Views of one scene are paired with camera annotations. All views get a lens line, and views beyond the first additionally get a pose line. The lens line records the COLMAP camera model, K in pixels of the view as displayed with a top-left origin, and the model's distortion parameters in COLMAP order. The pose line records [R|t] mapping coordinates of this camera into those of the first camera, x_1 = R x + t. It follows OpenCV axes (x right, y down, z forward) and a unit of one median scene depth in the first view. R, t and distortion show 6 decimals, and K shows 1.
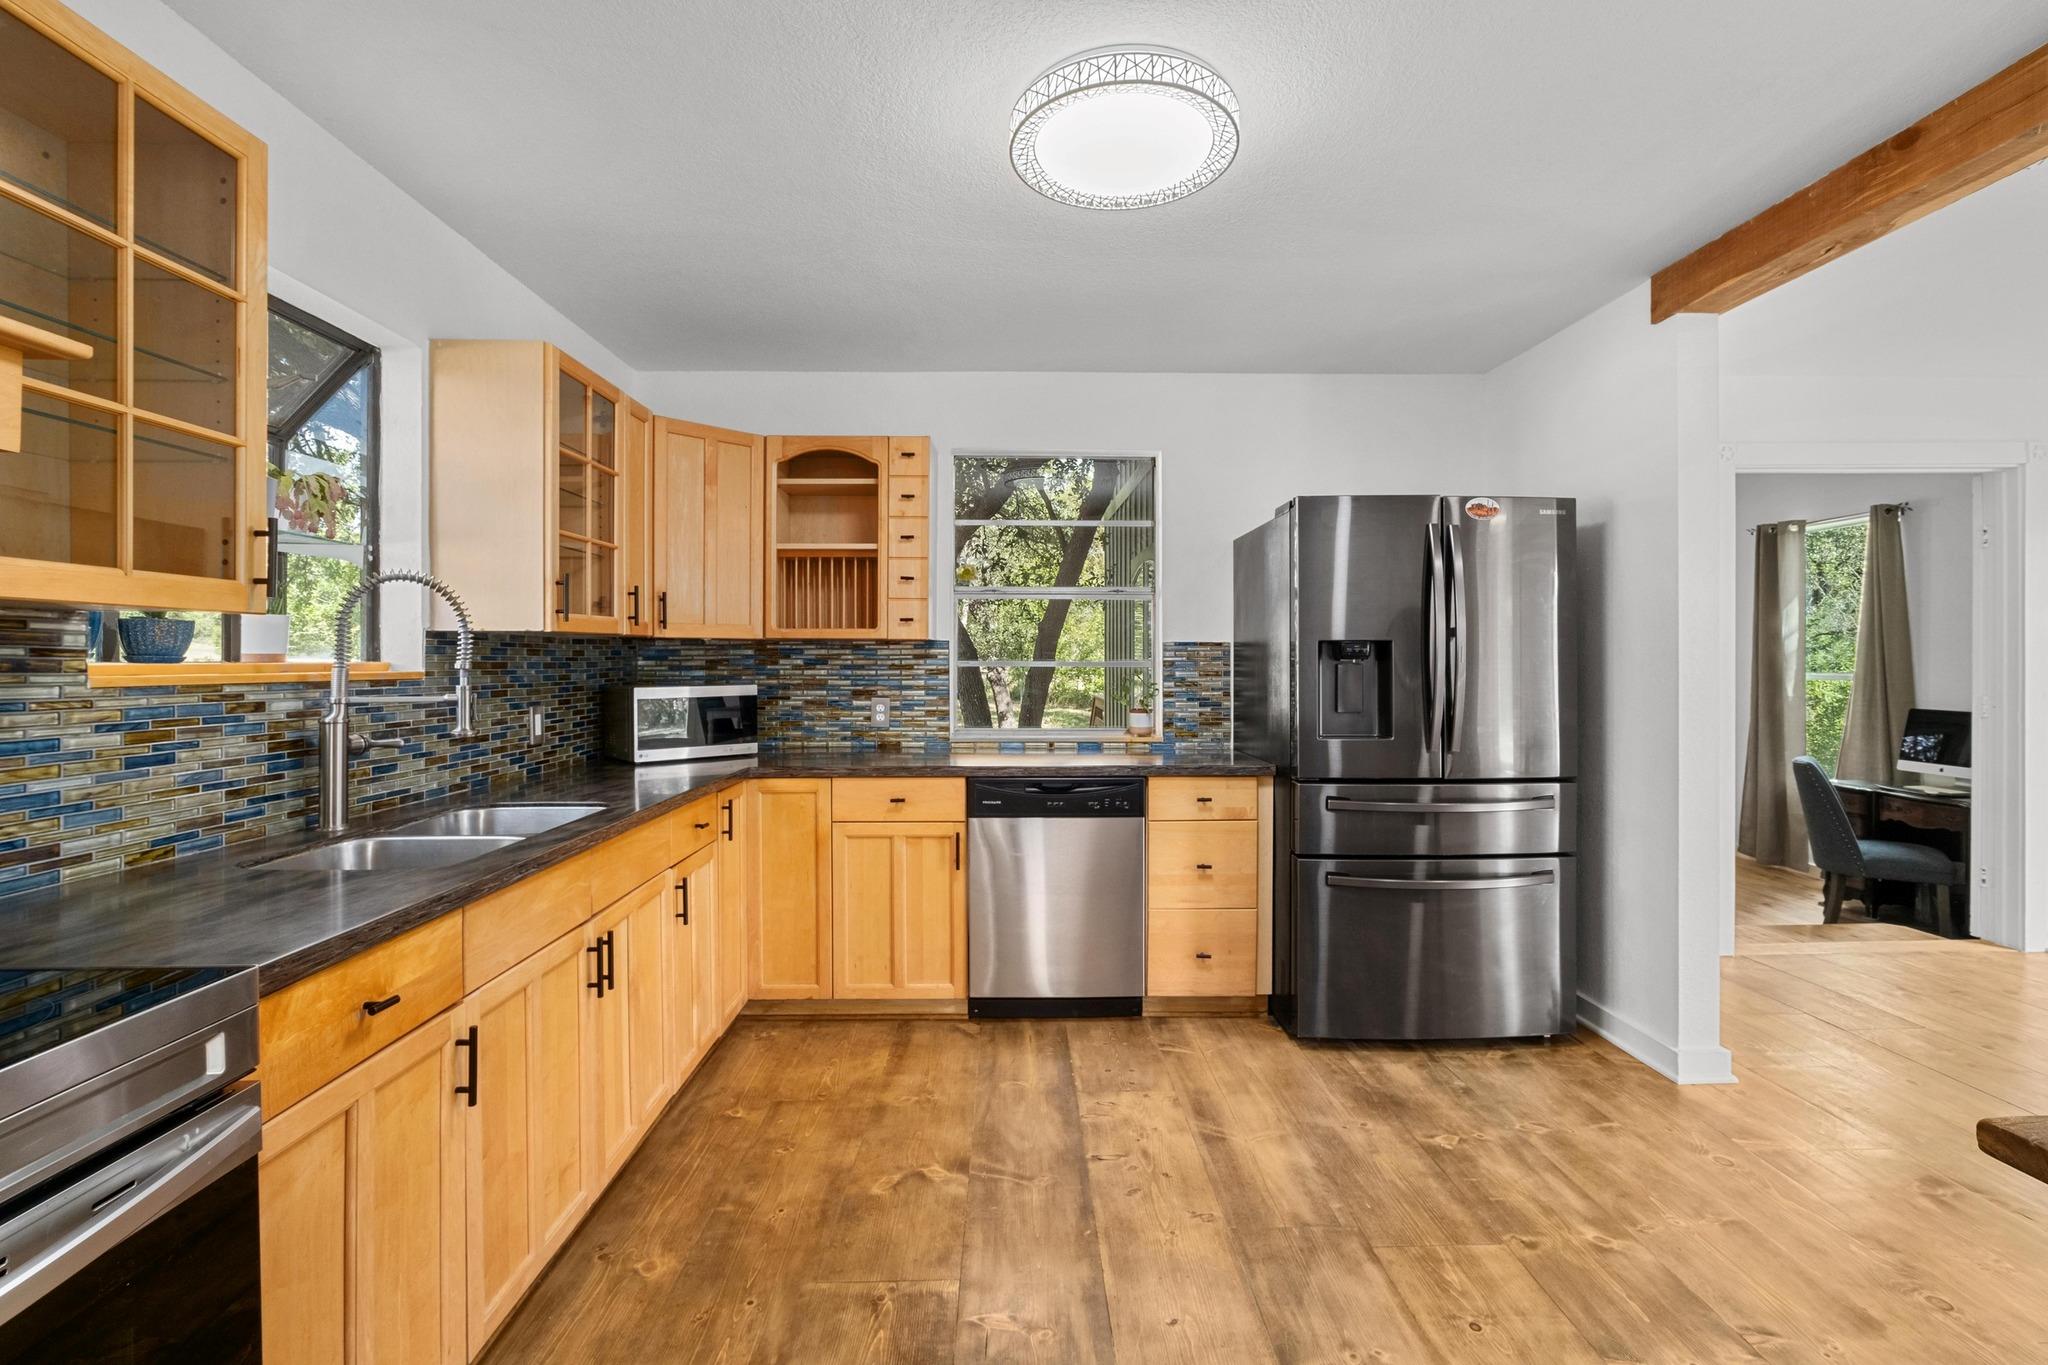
lens RADIAL K [[910.8, 0, 1028.8], [0, 910.8, 662.4], [0, 0, 1]] dist [-0.003449, 0.000268]
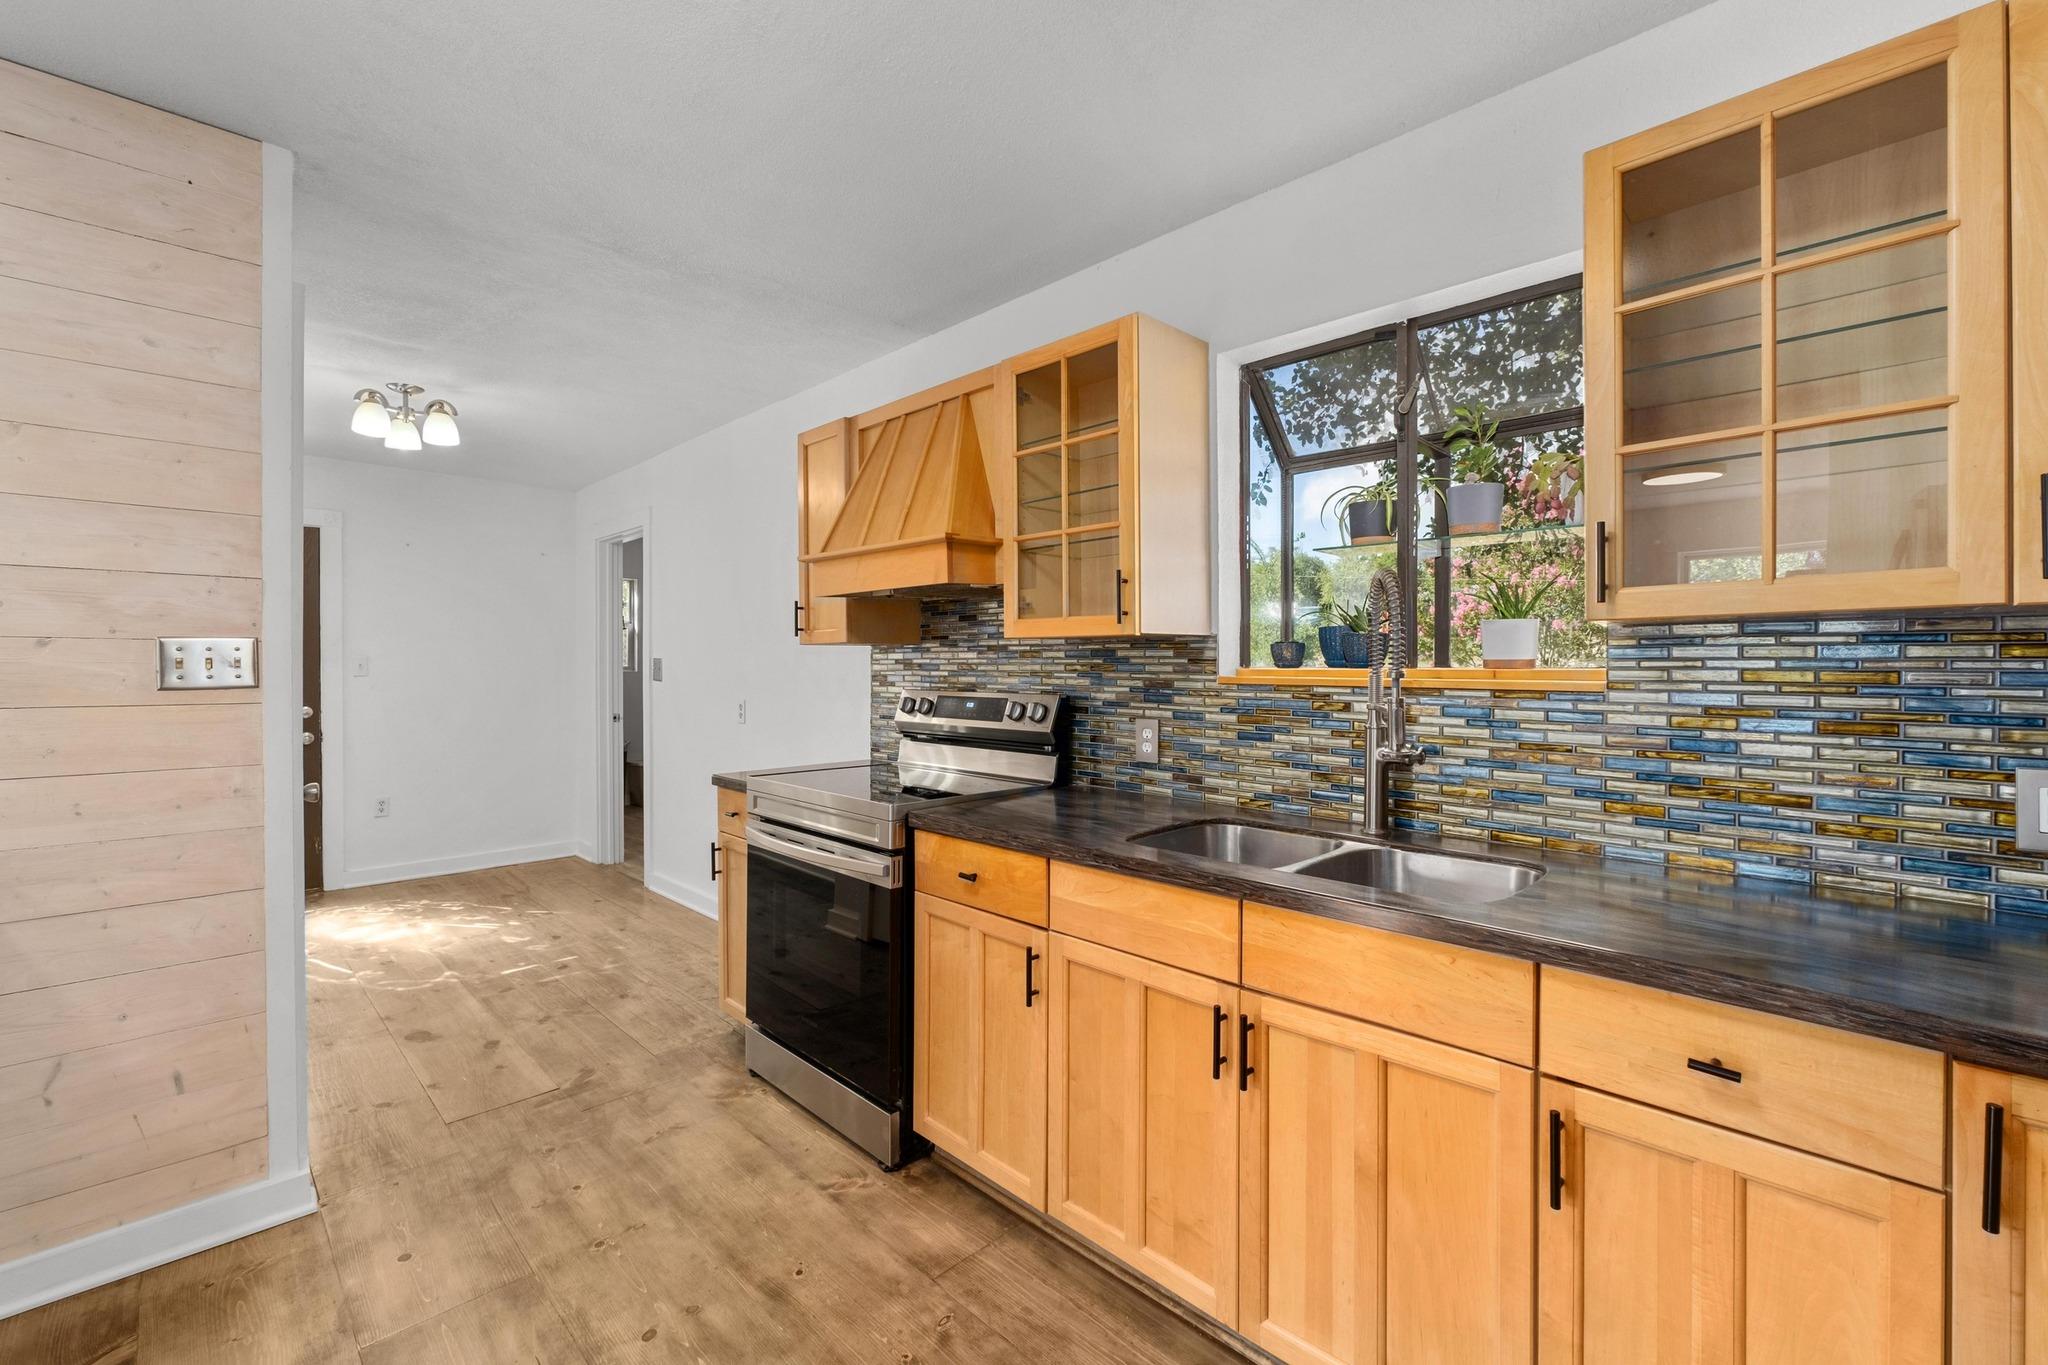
lens RADIAL K [[865.1, 0, 1014.3], [0, 865.1, 674.3], [0, 0, 1]] dist [-0.014415, 0.003827]
pose [[-0.730878, 0.007837, -0.682463, 0.159804], [-0.001798, 0.999908, 0.013408, -0.004842], [0.682506, 0.011027, -0.730797, 1.188384]]
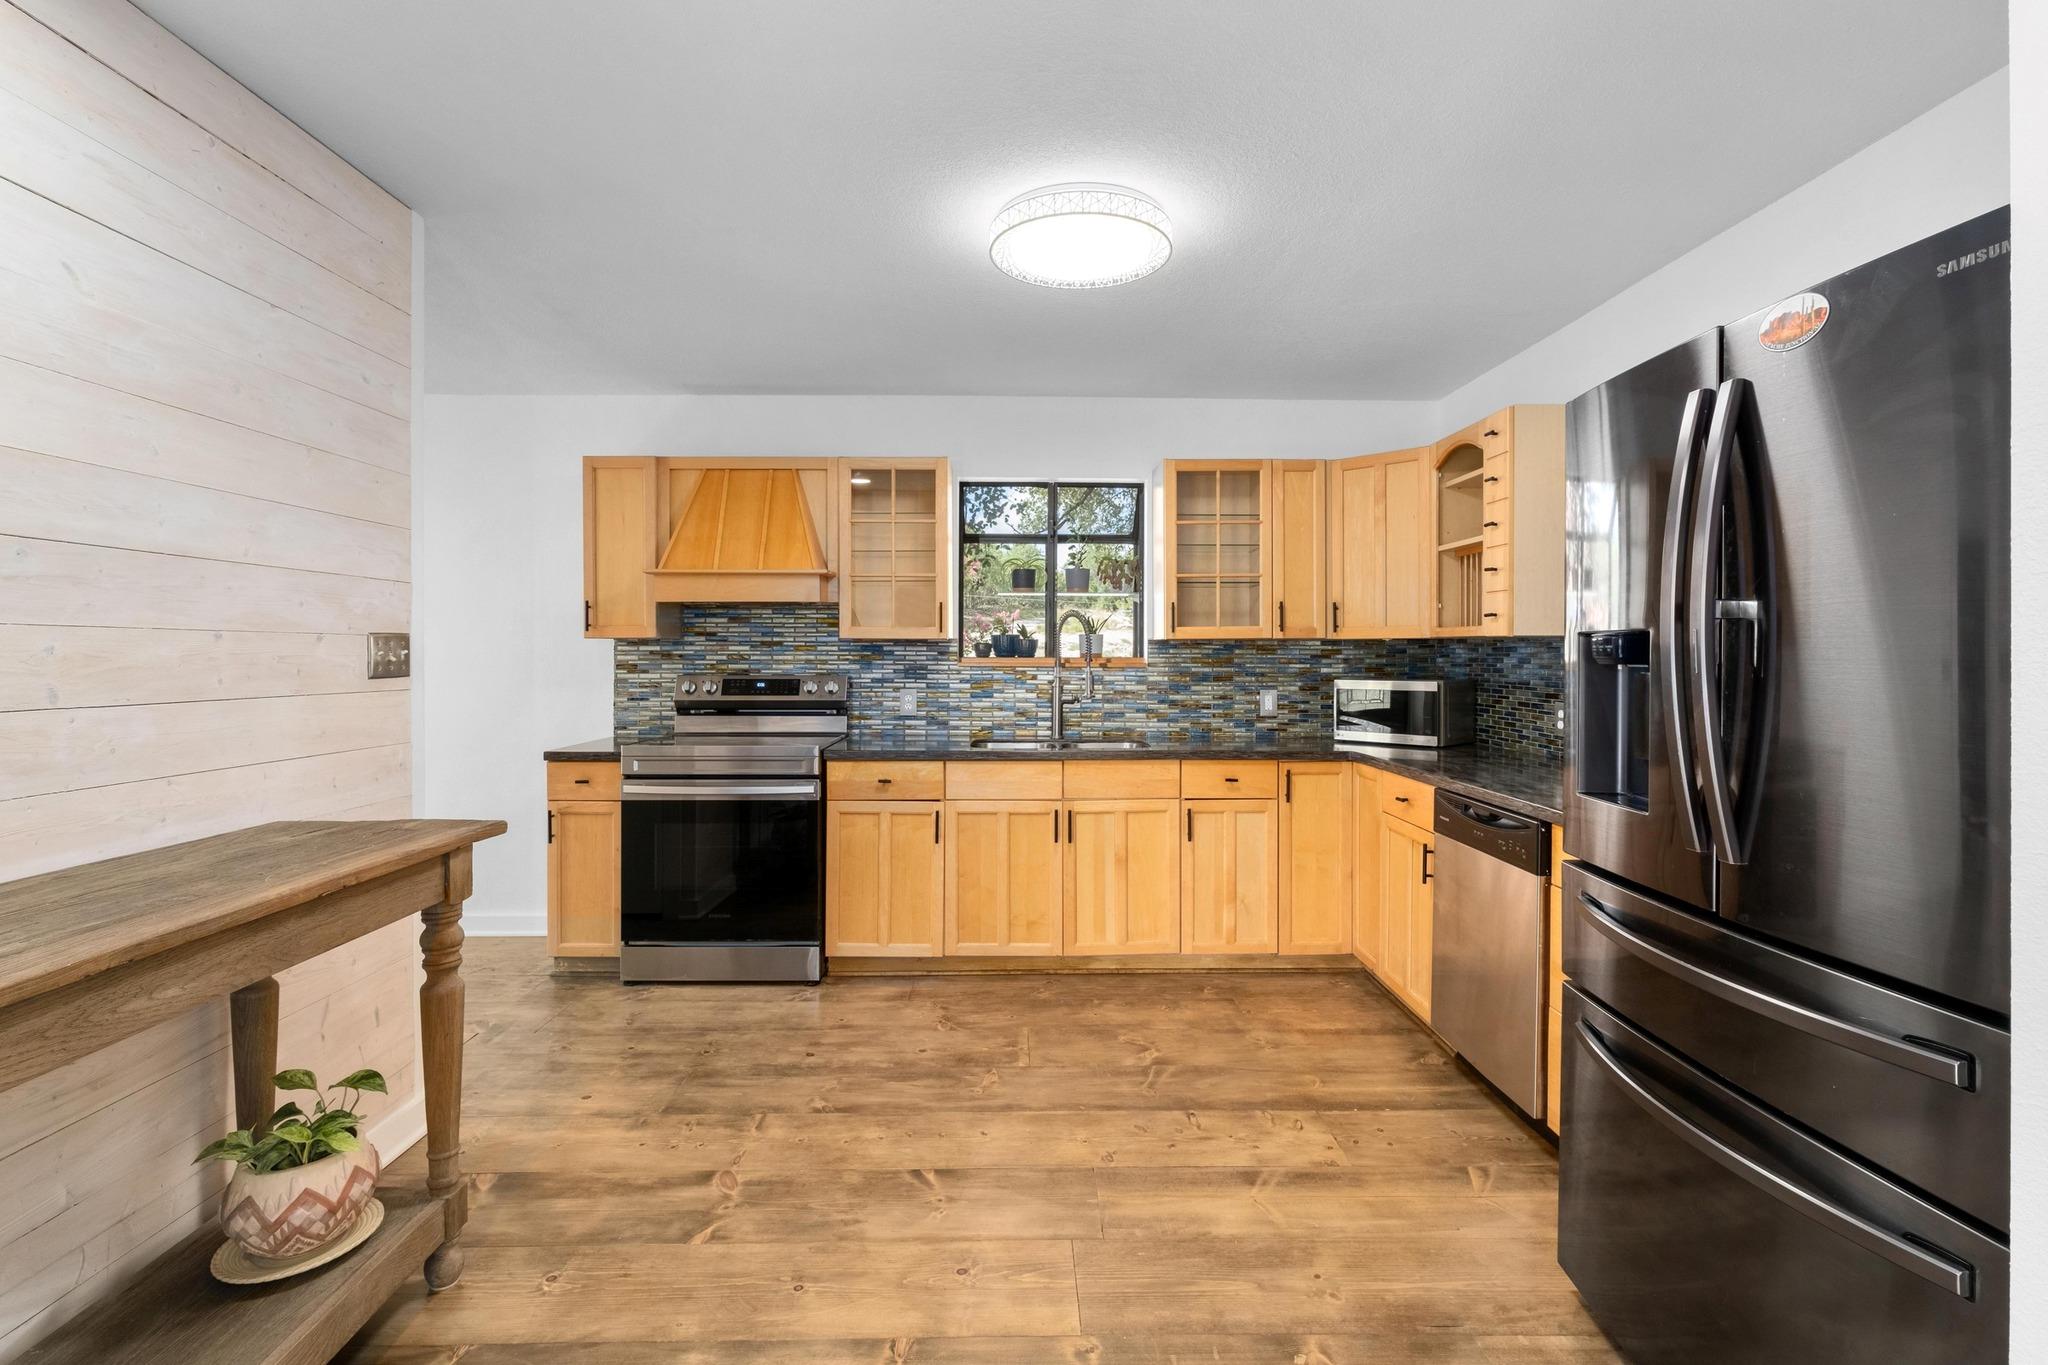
lens RADIAL K [[960.2, 0, 1029.7], [0, 960.2, 665.1], [0, 0, 1]] dist [0.002916, 0.000671]
pose [[-0.011832, 0.012717, -0.999849, 1.198048], [-0.004732, 0.999907, 0.012774, -0.009004], [0.999919, 0.004882, -0.011771, 0.800281]]
